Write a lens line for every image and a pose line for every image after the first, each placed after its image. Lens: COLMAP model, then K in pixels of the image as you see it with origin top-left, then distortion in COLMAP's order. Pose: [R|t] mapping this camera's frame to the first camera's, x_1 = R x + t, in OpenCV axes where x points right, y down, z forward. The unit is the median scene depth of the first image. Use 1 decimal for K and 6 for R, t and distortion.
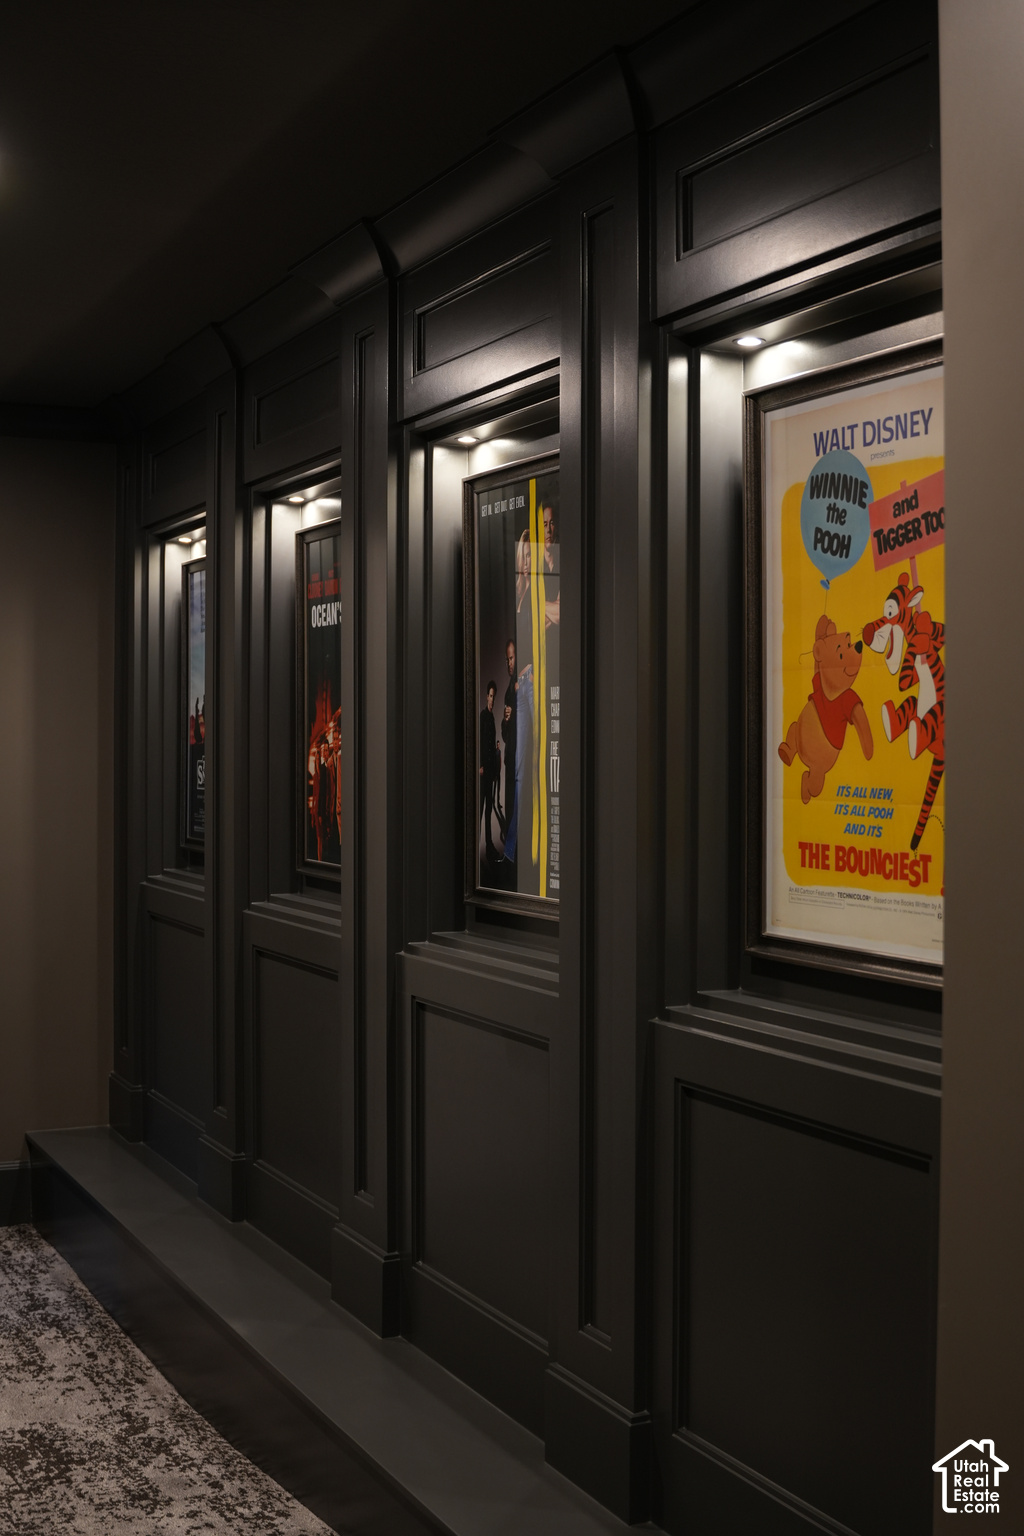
lens RADIAL K [[1881.2, 0, 512.0], [0, 1881.2, 768.0], [0, 0, 1]] dist [-0.136629, 0.127178]
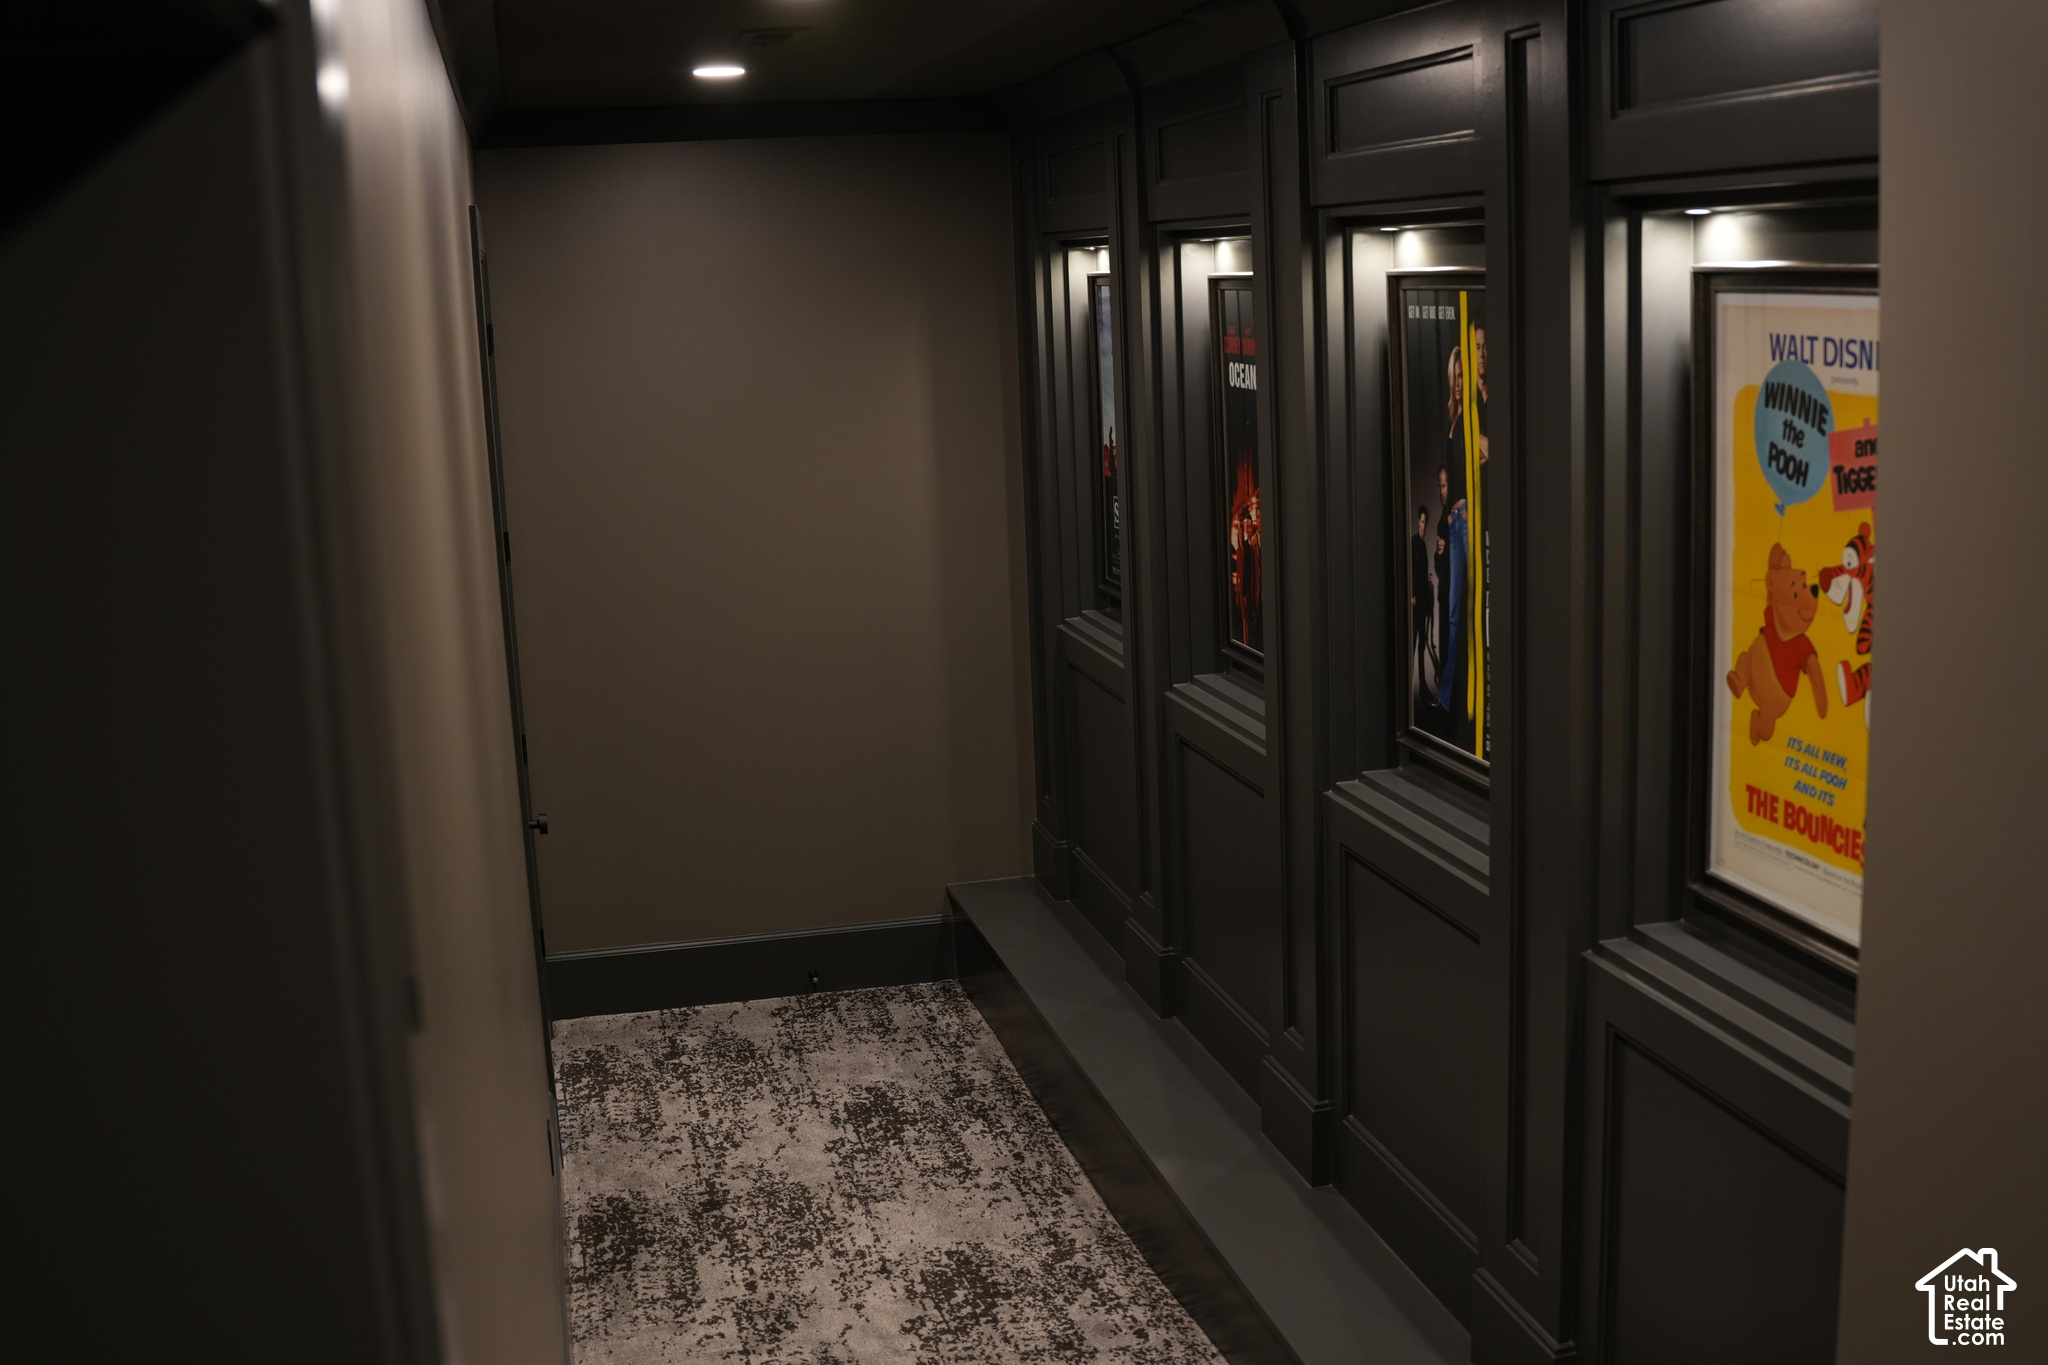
lens RADIAL K [[2163.4, 0, 1024.0], [0, 2163.4, 682.5], [0, 0, 1]] dist [-0.167932, 0.106322]
pose [[0.975091, -0.002120, -0.221794, 0.031465], [0.044565, 0.981435, 0.186543, -0.167288], [0.217281, -0.191781, 0.957084, -0.036371]]
